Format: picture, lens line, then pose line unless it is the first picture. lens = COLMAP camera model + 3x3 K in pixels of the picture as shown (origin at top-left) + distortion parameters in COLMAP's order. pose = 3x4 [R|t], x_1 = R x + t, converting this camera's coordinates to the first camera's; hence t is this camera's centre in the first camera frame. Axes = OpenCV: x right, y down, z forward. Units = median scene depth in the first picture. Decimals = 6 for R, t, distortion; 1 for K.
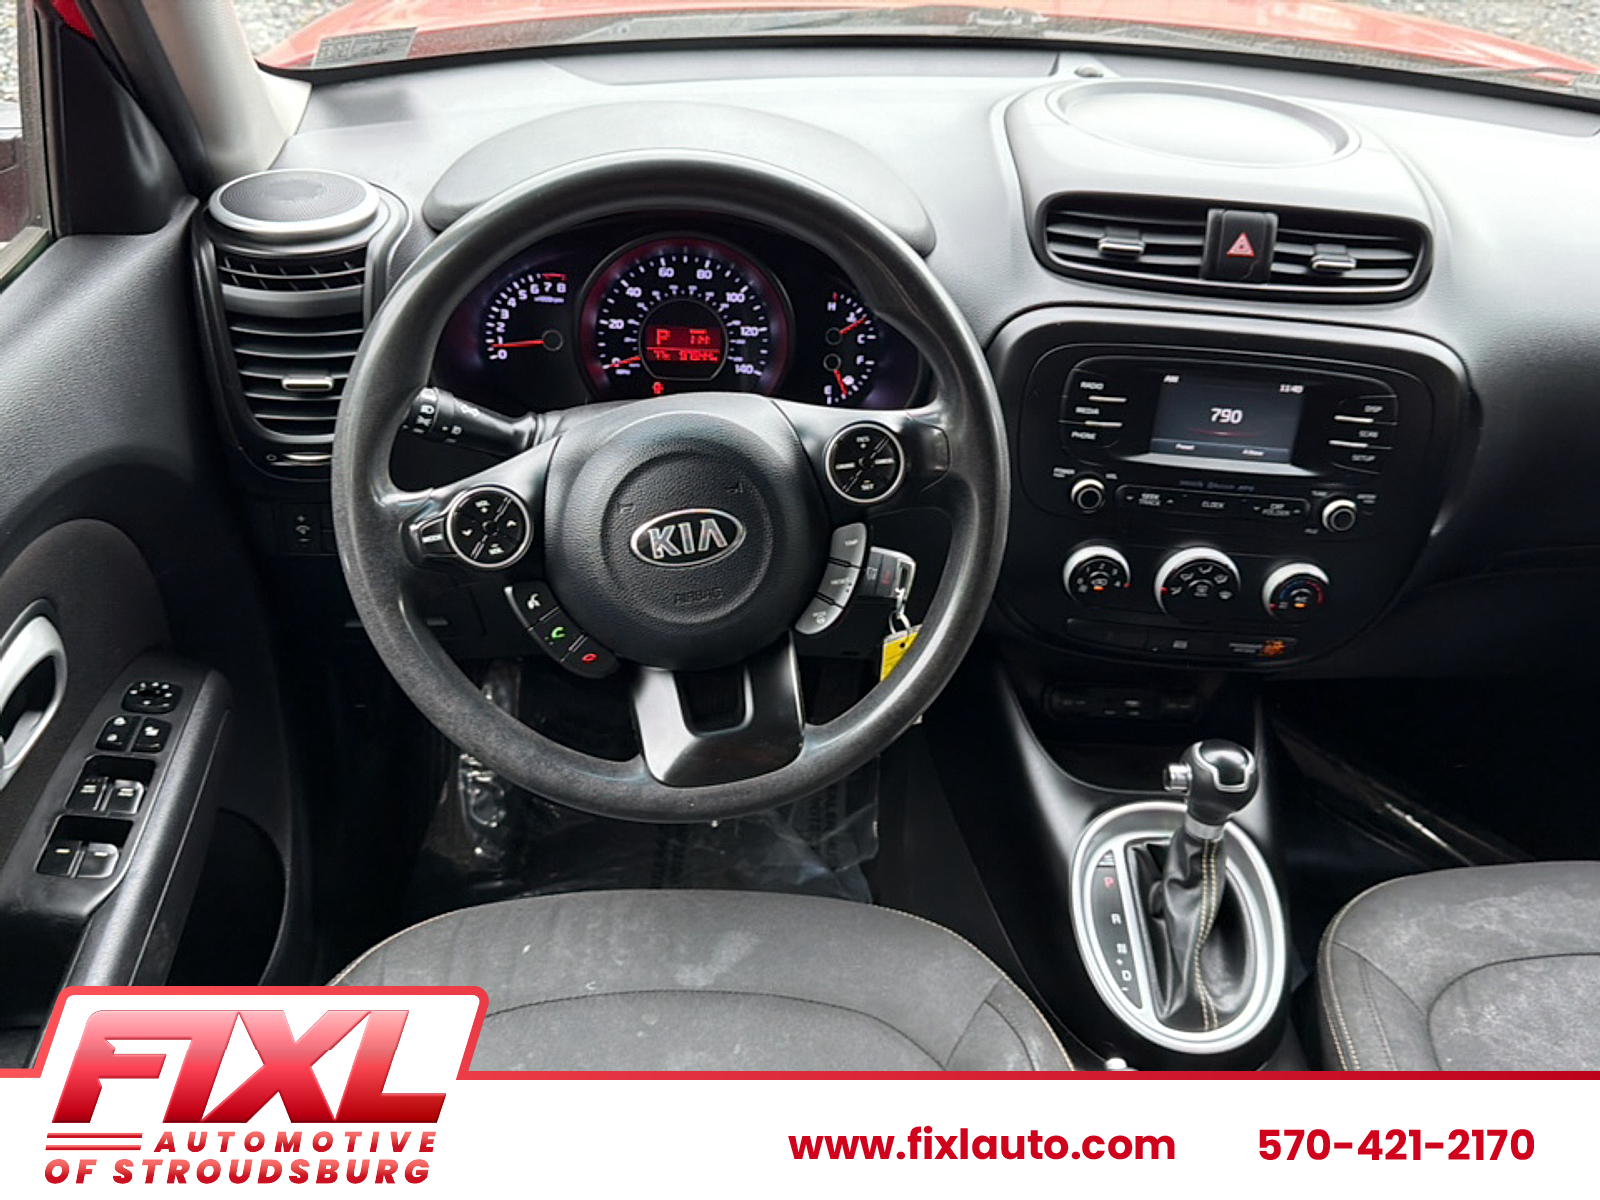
lens RADIAL K [[1473.1, 0, 801.7], [0, 1473.1, 618.0], [0, 0, 1]] dist [0.143319, -0.442163]
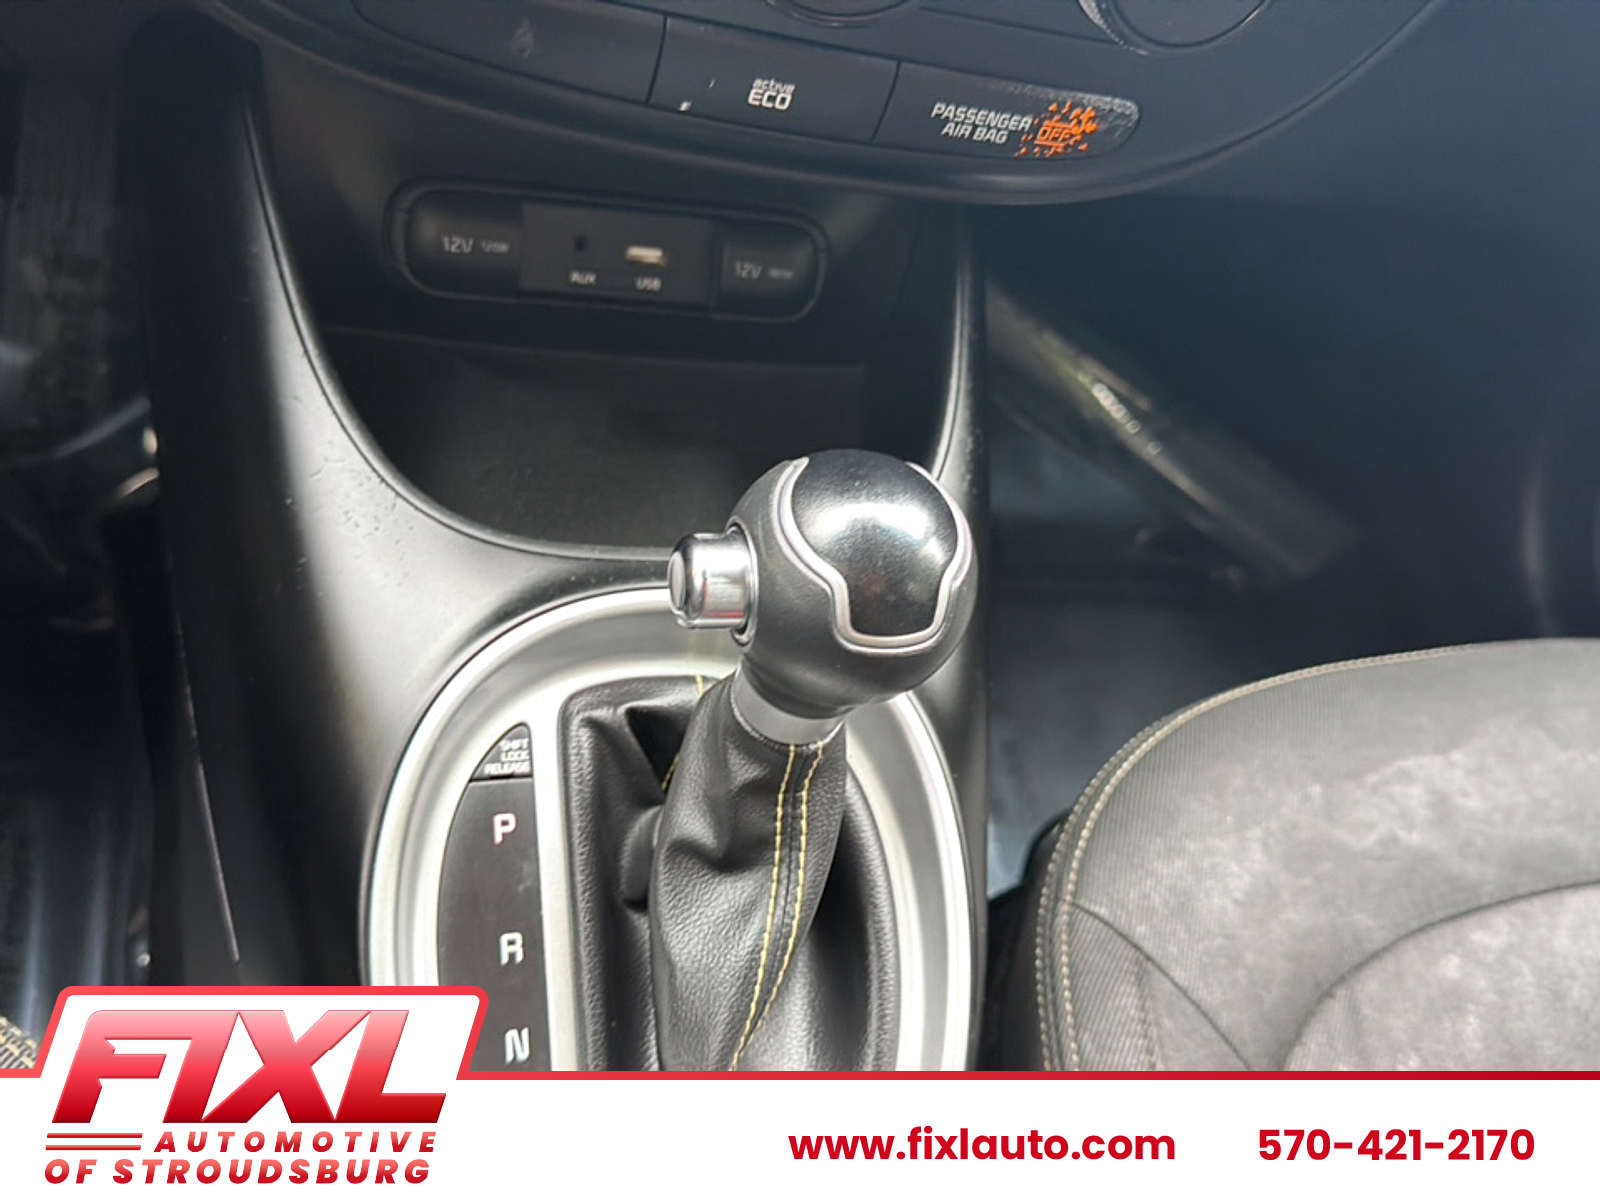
lens RADIAL K [[1473.1, 0, 801.7], [0, 1473.1, 618.0], [0, 0, 1]] dist [0.143319, -0.442163]
pose [[0.968848, 0.000632, 0.247654, 0.182090], [-0.090230, 0.932164, 0.350611, 0.009631], [-0.230632, -0.362035, 0.903183, 0.673208]]
